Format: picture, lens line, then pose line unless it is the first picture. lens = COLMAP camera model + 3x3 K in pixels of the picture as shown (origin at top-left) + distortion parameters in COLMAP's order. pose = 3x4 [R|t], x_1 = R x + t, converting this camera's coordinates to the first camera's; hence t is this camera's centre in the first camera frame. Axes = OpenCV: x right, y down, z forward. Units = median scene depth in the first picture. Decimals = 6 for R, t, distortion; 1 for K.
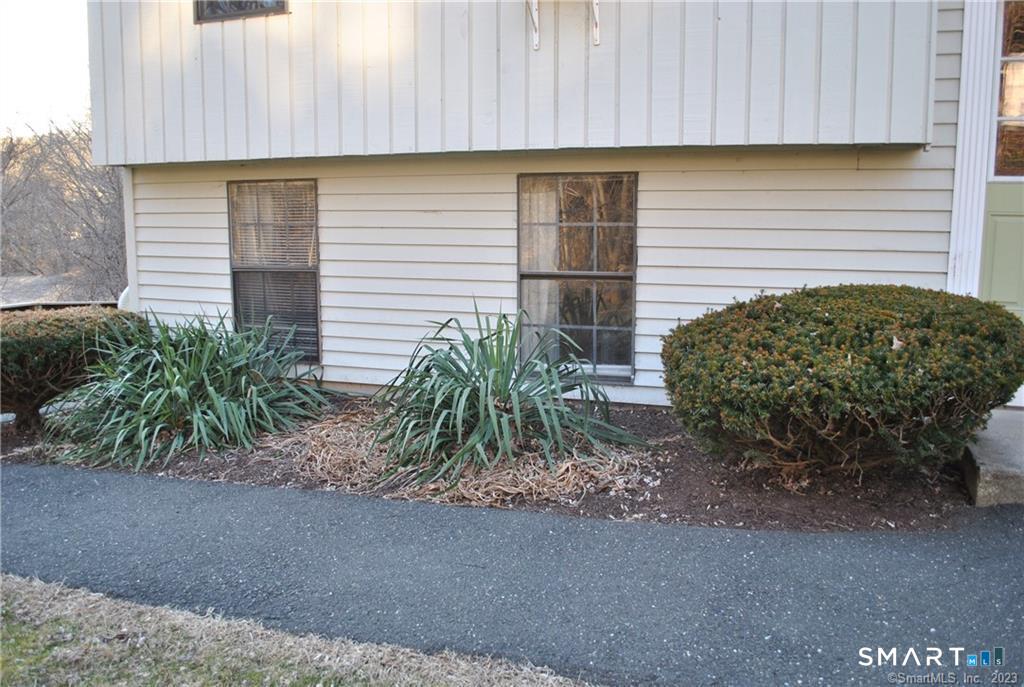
lens RADIAL K [[809.6, 0, 512.0], [0, 809.6, 343.5], [0, 0, 1]] dist [-0.075753, 0.004003]
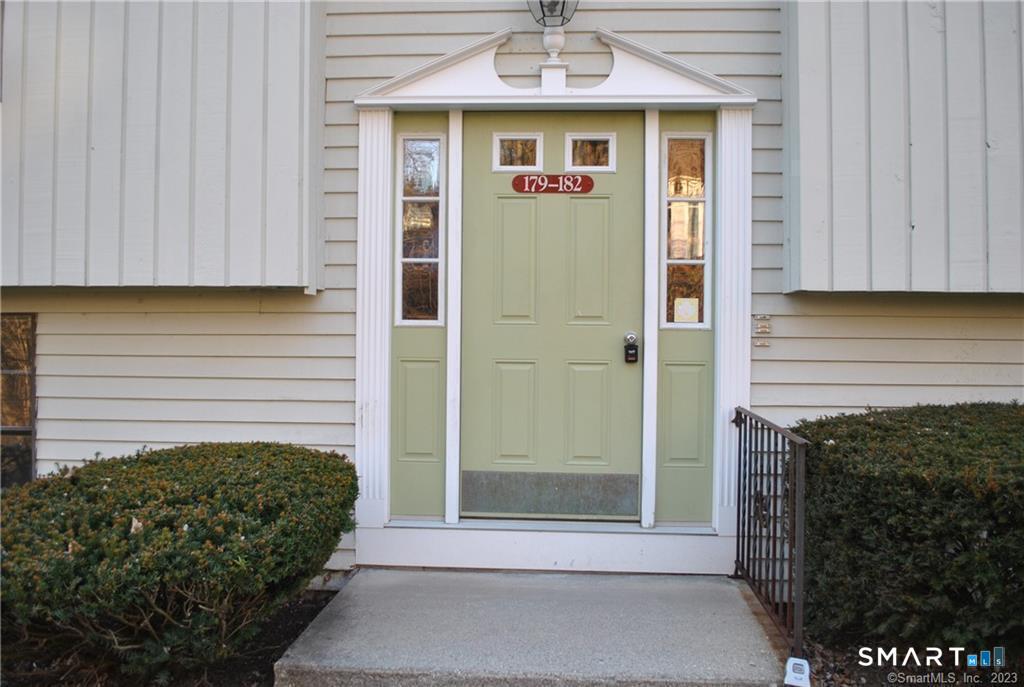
lens RADIAL K [[809.6, 0, 512.0], [0, 809.6, 343.5], [0, 0, 1]] dist [-0.075753, 0.004003]
pose [[0.960826, -0.000294, 0.277154, 0.467286], [0.040696, 0.989310, -0.140034, -0.042358], [-0.274150, 0.145827, 0.950566, 0.043418]]
